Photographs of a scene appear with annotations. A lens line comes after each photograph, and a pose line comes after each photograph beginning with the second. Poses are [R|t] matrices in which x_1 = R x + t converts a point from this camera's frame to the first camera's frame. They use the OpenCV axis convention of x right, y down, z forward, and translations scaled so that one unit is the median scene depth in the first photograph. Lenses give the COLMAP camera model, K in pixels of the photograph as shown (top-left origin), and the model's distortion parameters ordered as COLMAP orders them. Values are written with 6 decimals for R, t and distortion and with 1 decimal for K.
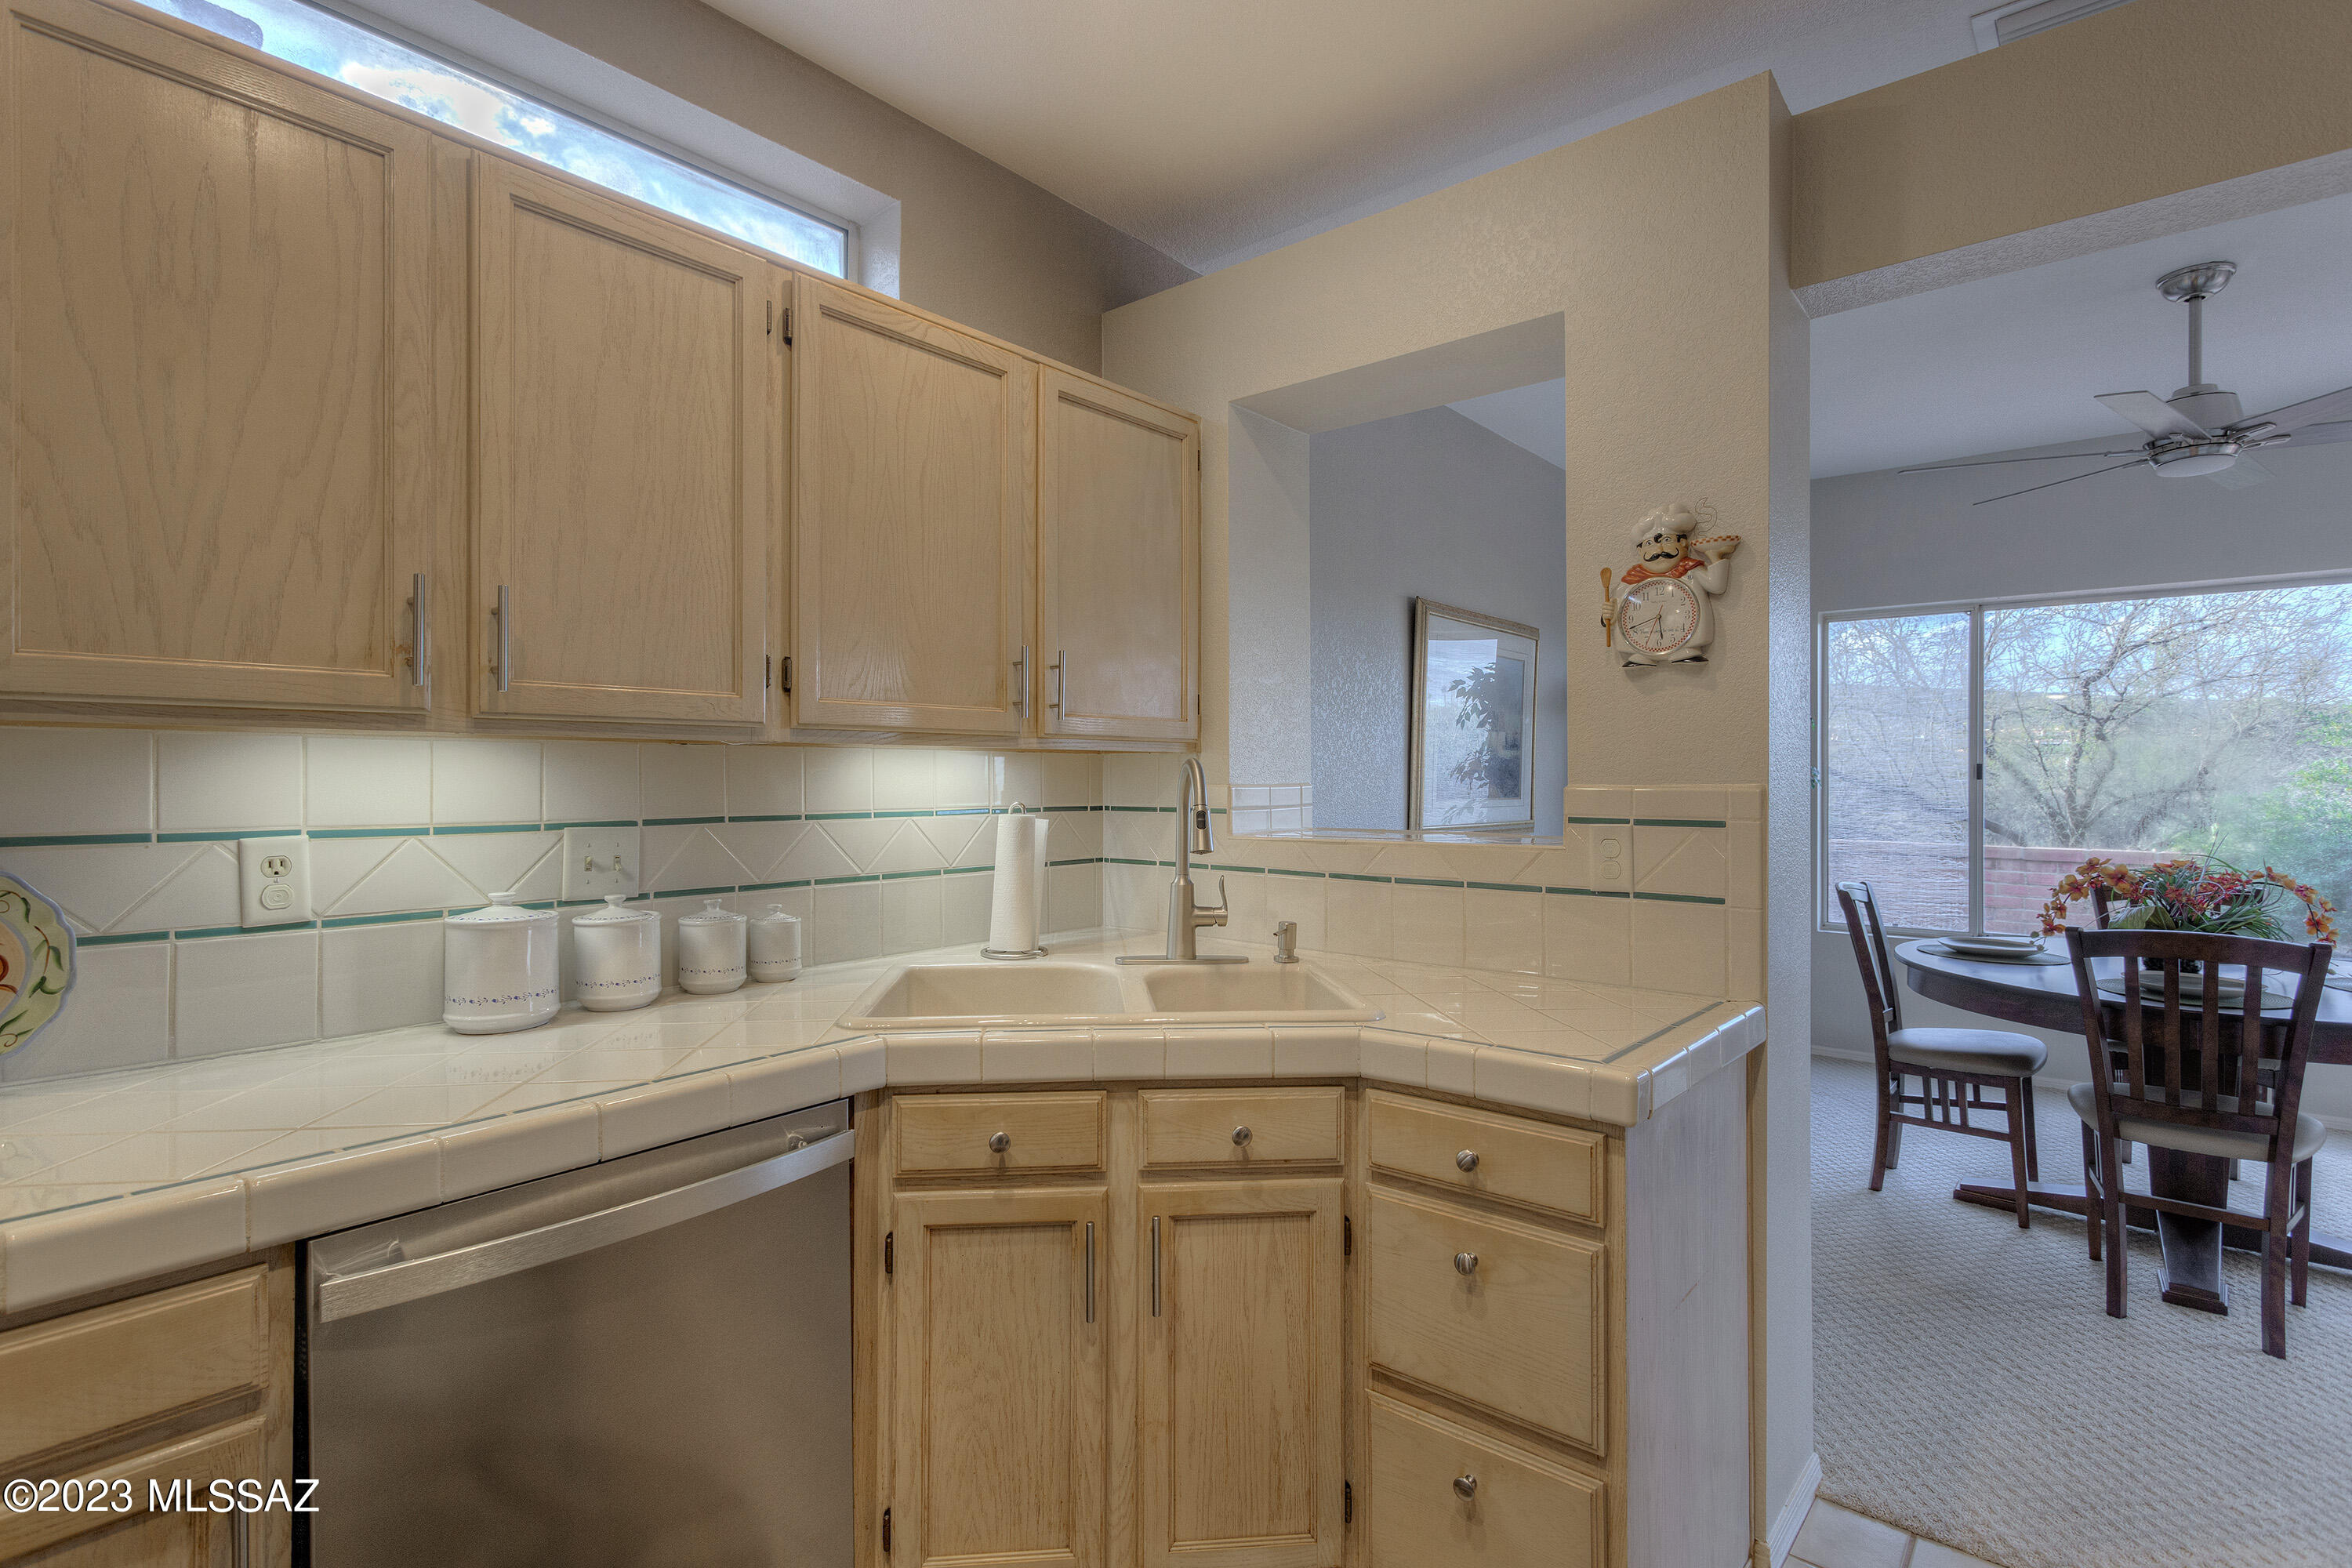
lens RADIAL K [[1133.0, 0, 1181.4], [0, 1133.0, 775.1], [0, 0, 1]] dist [0.003334, 0.001724]
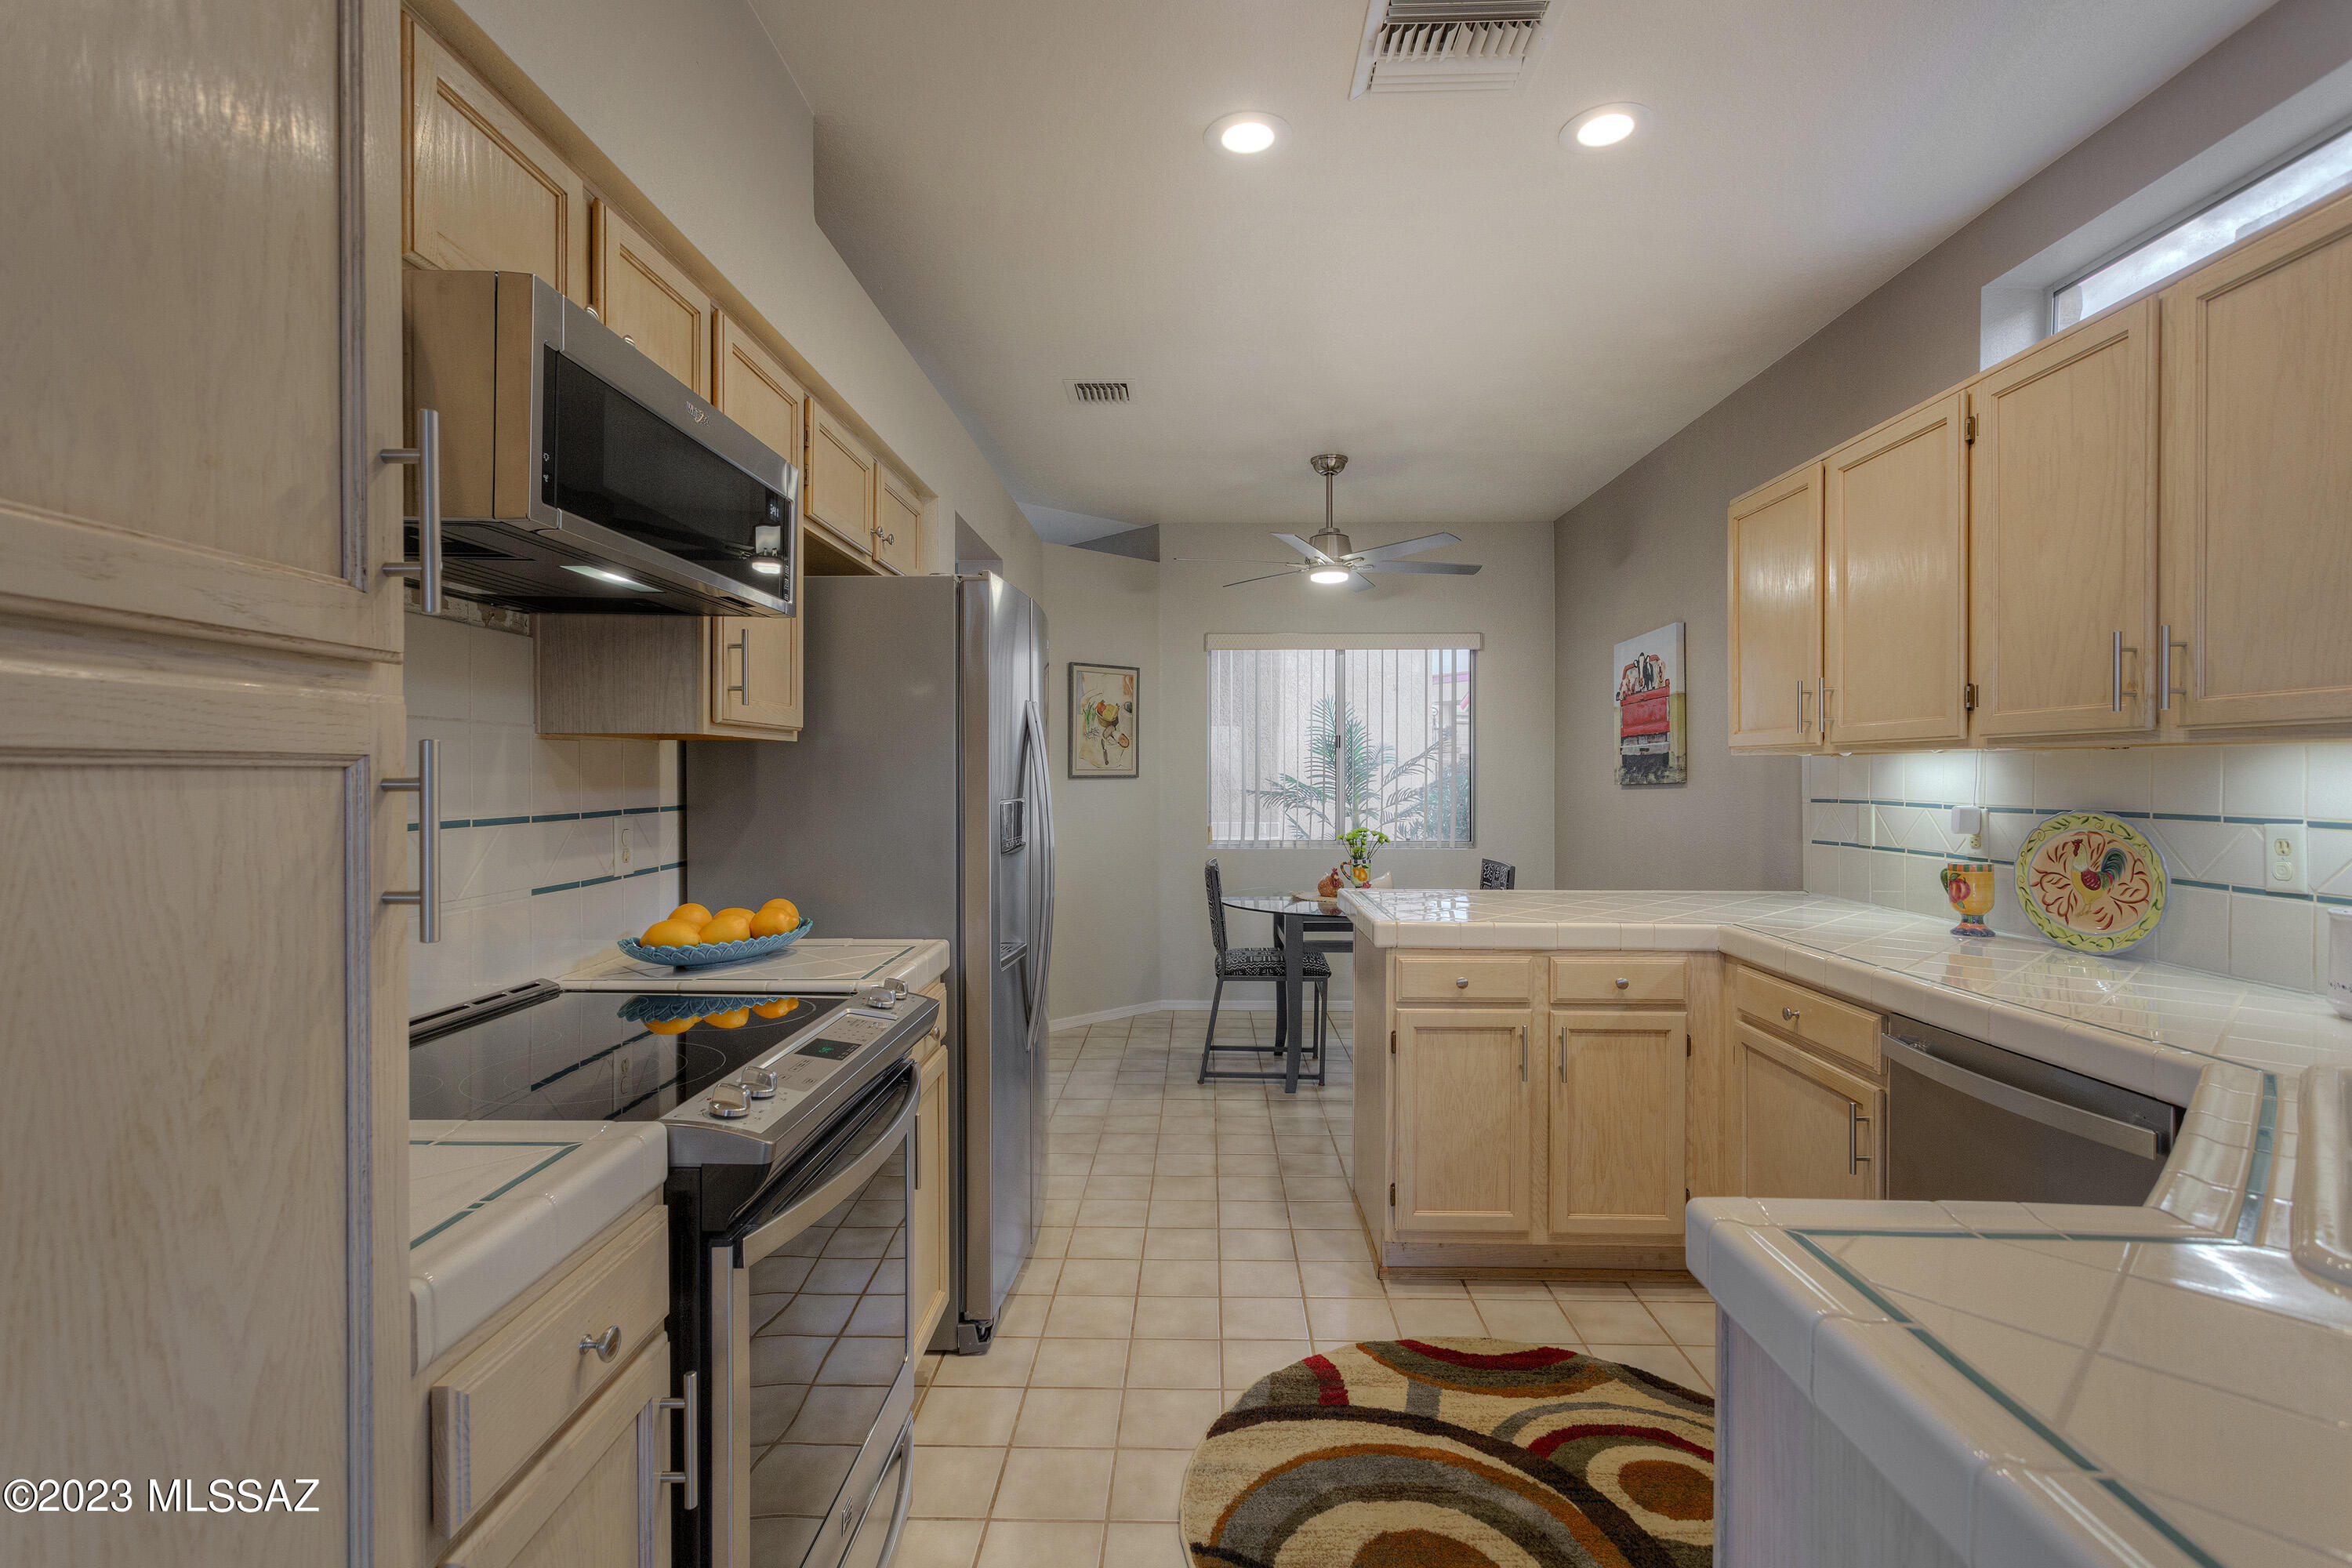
lens RADIAL K [[1133.0, 0, 1193.1], [0, 1133.0, 783.4], [0, 0, 1]] dist [0.003334, 0.001724]
pose [[-0.772835, 0.001752, -0.634605, 0.739958], [-0.004941, 0.999949, 0.008778, 0.002206], [0.634588, 0.009919, -0.772787, 0.922149]]
